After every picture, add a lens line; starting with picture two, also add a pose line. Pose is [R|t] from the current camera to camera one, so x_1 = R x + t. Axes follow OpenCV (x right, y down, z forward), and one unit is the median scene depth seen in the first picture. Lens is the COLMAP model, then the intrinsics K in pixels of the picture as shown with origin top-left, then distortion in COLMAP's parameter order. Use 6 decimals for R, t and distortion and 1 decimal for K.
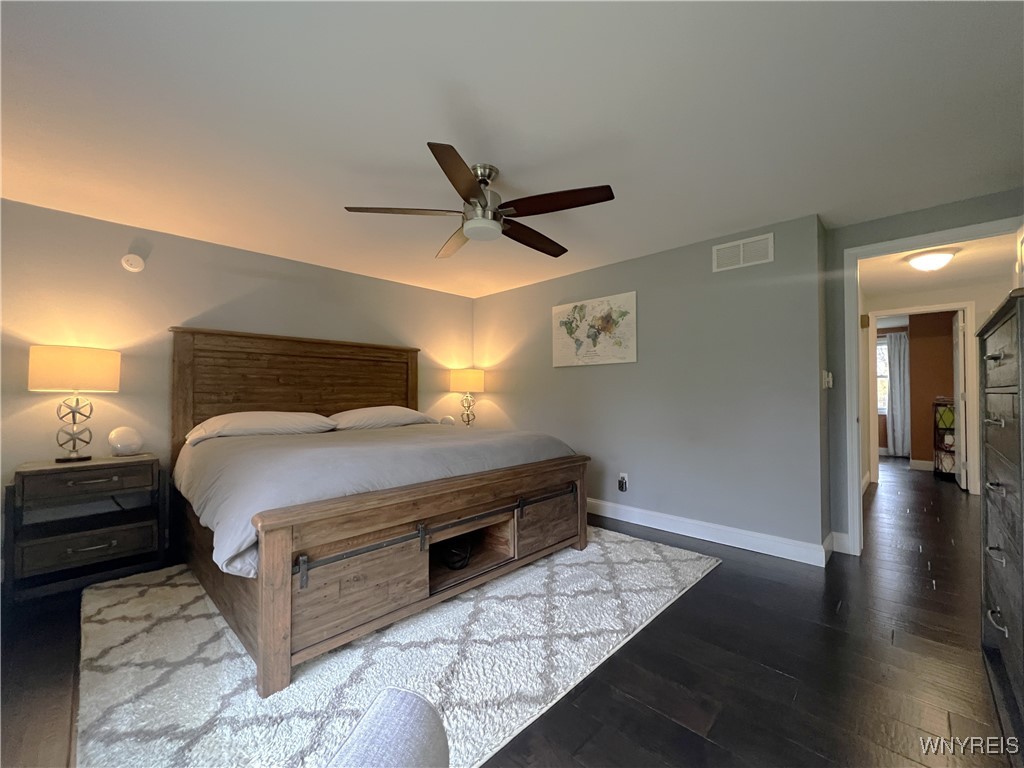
lens RADIAL K [[412.0, 0, 506.8], [0, 412.0, 390.2], [0, 0, 1]] dist [-0.000159, -0.000021]
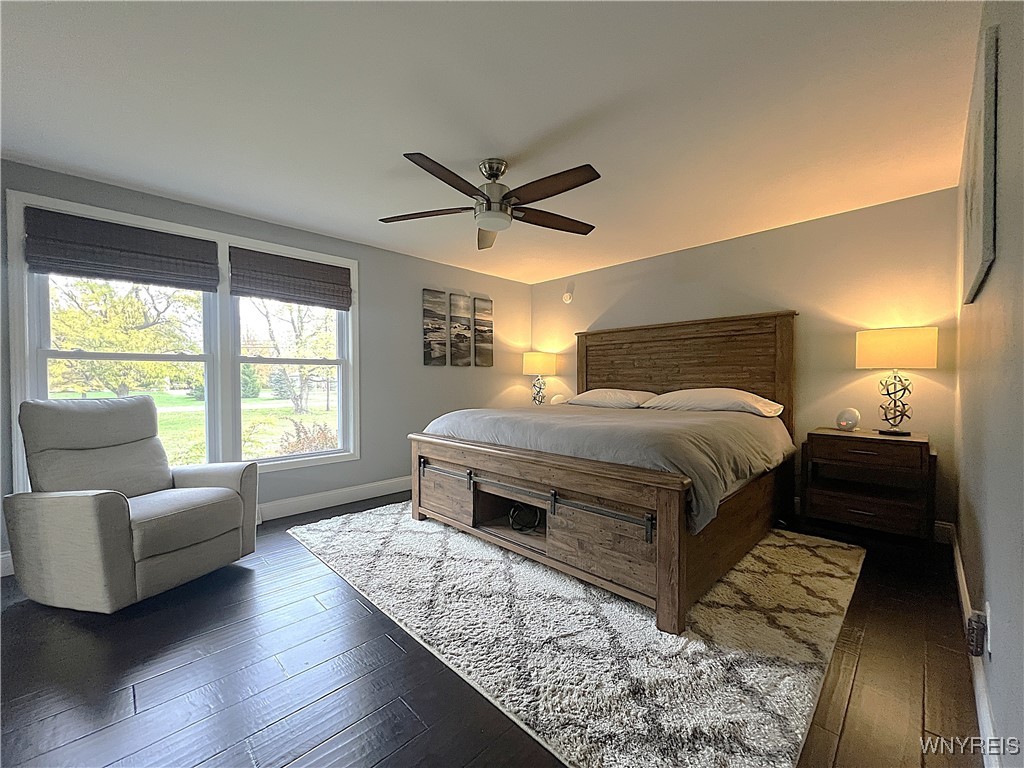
lens RADIAL K [[412.0, 0, 512.5], [0, 412.0, 382.6], [0, 0, 1]] dist [-0.000159, -0.000021]
pose [[-0.009918, 0.016910, -0.999808, 0.788960], [0.019459, 0.999671, 0.016715, 0.004691], [0.999761, -0.019290, -0.010244, 0.787399]]
